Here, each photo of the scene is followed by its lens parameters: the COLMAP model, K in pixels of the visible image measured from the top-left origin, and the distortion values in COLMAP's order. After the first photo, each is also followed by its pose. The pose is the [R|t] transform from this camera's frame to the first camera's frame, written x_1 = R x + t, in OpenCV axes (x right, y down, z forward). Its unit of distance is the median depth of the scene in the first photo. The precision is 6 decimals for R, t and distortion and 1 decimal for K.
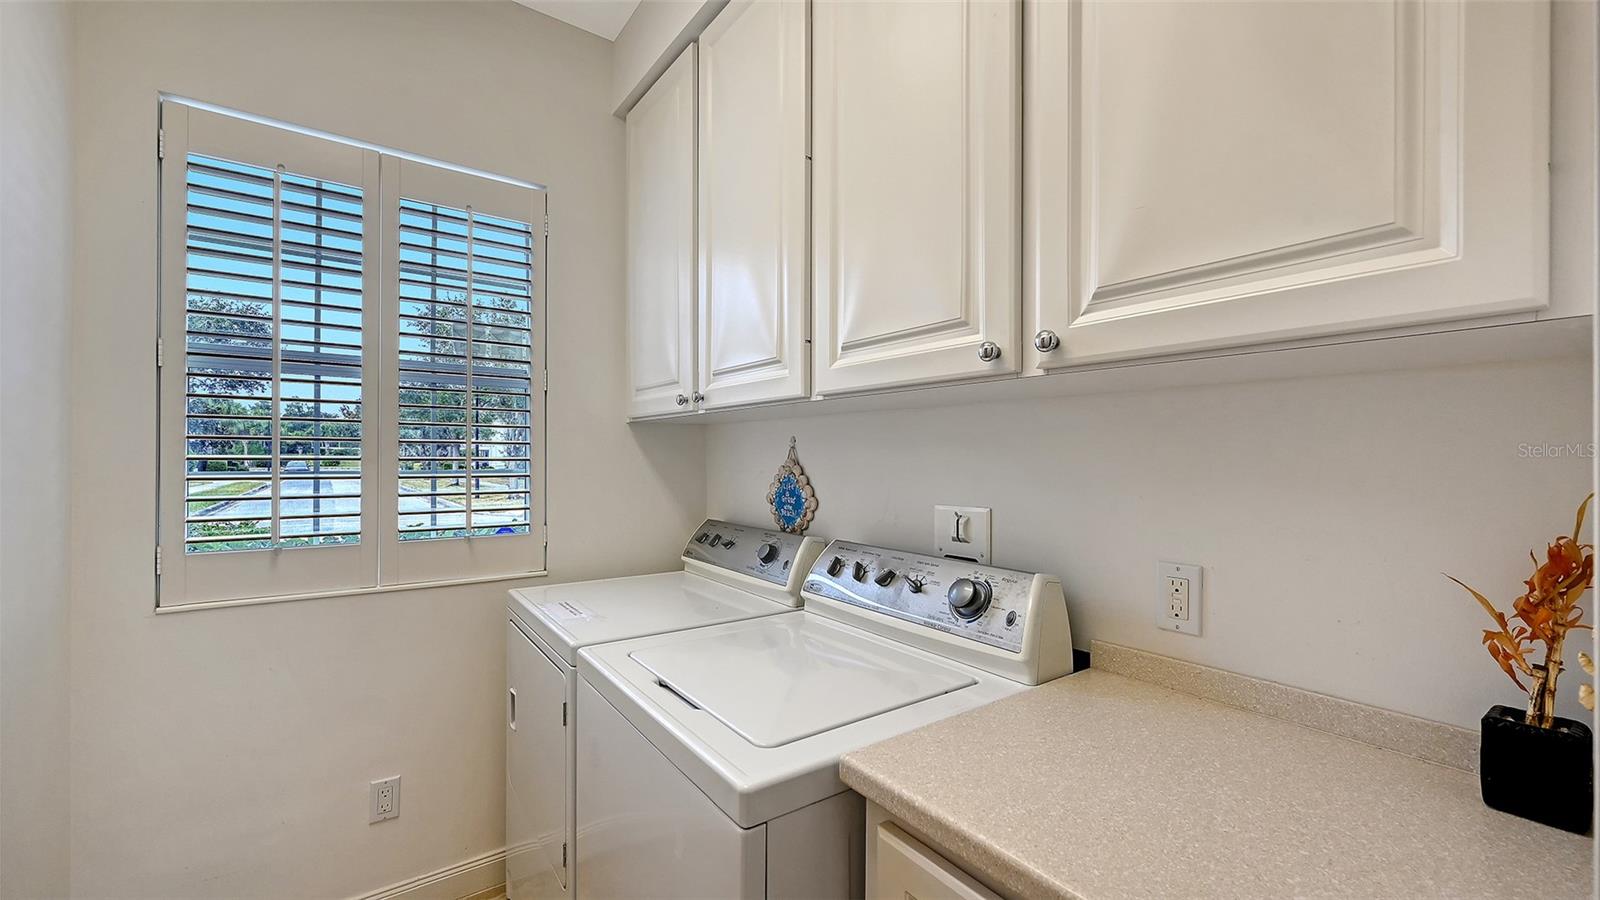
lens RADIAL K [[641.2, 0, 815.0], [0, 641.2, 458.9], [0, 0, 1]] dist [-0.001696, 0.000399]
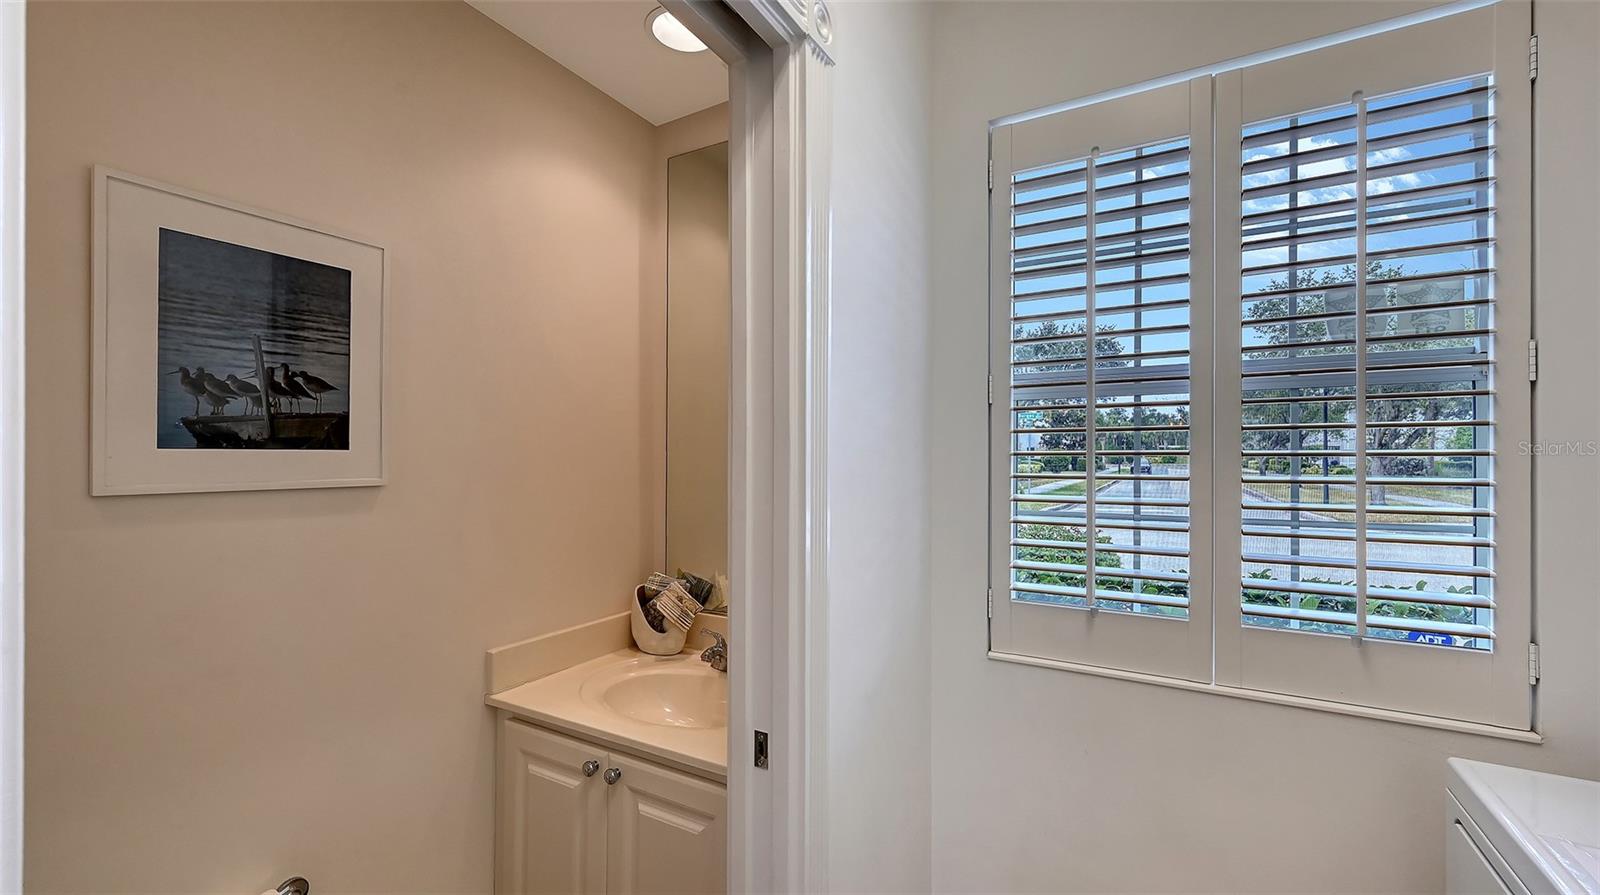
lens RADIAL K [[641.2, 0, 806.5], [0, 641.2, 456.7], [0, 0, 1]] dist [-0.001696, 0.000399]
pose [[0.395390, 0.000748, -0.918513, -0.198743], [0.003649, 0.999990, 0.002385, -0.054876], [0.918506, -0.004295, 0.395384, 0.293414]]
